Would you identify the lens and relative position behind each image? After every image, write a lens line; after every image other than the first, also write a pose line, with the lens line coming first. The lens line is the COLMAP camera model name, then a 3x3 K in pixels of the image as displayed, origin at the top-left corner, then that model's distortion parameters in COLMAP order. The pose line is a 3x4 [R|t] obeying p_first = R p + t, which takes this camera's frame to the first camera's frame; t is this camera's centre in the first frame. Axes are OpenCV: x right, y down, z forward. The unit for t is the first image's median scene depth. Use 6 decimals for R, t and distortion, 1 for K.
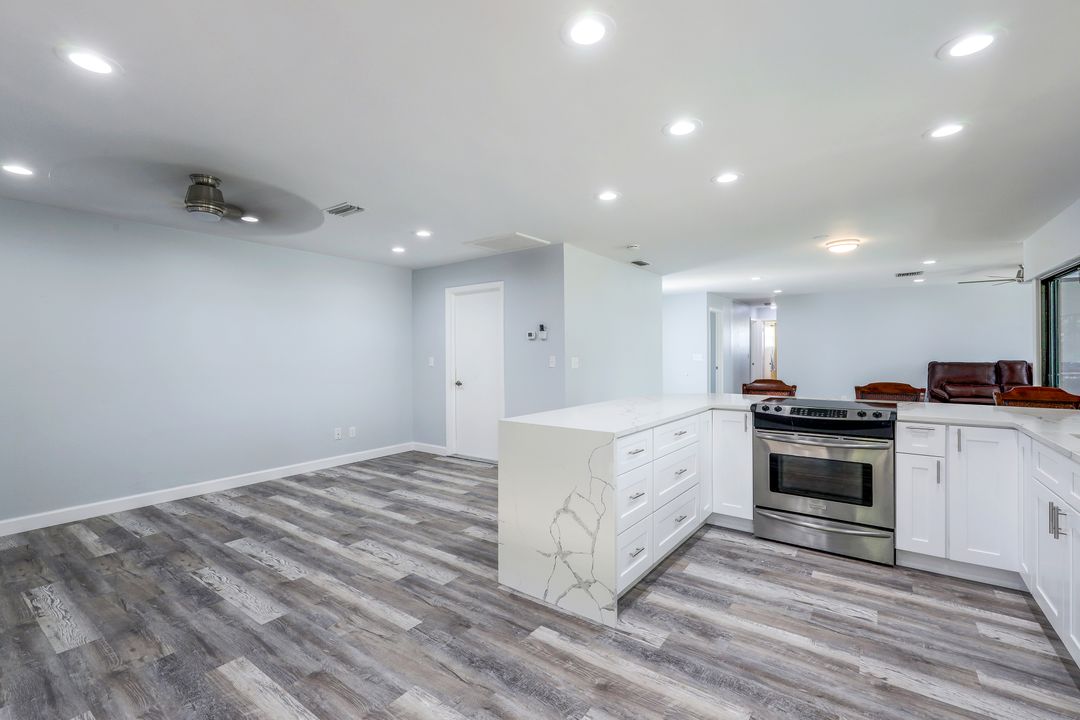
lens RADIAL K [[464.4, 0, 542.8], [0, 464.4, 356.9], [0, 0, 1]] dist [-0.000508, -0.000180]
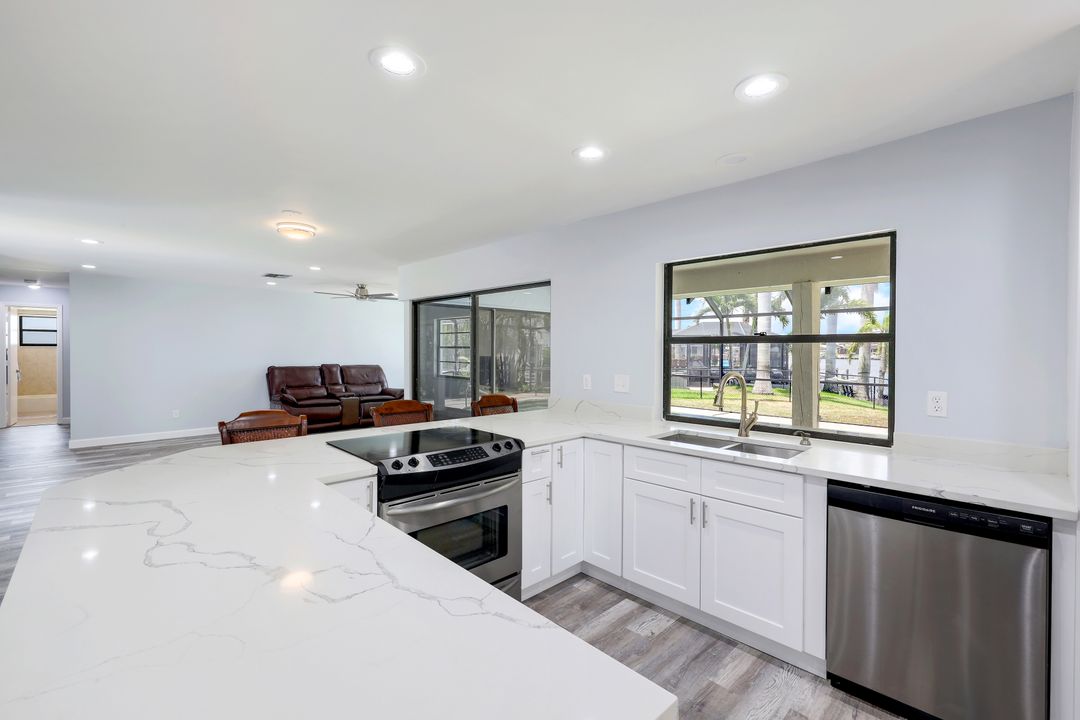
lens RADIAL K [[464.4, 0, 542.8], [0, 464.4, 356.9], [0, 0, 1]] dist [-0.000508, -0.000180]
pose [[0.180198, -0.004658, 0.983619, -0.099836], [0.001171, 0.999989, 0.004521, -0.037667], [-0.983630, 0.000337, 0.180202, 0.678686]]
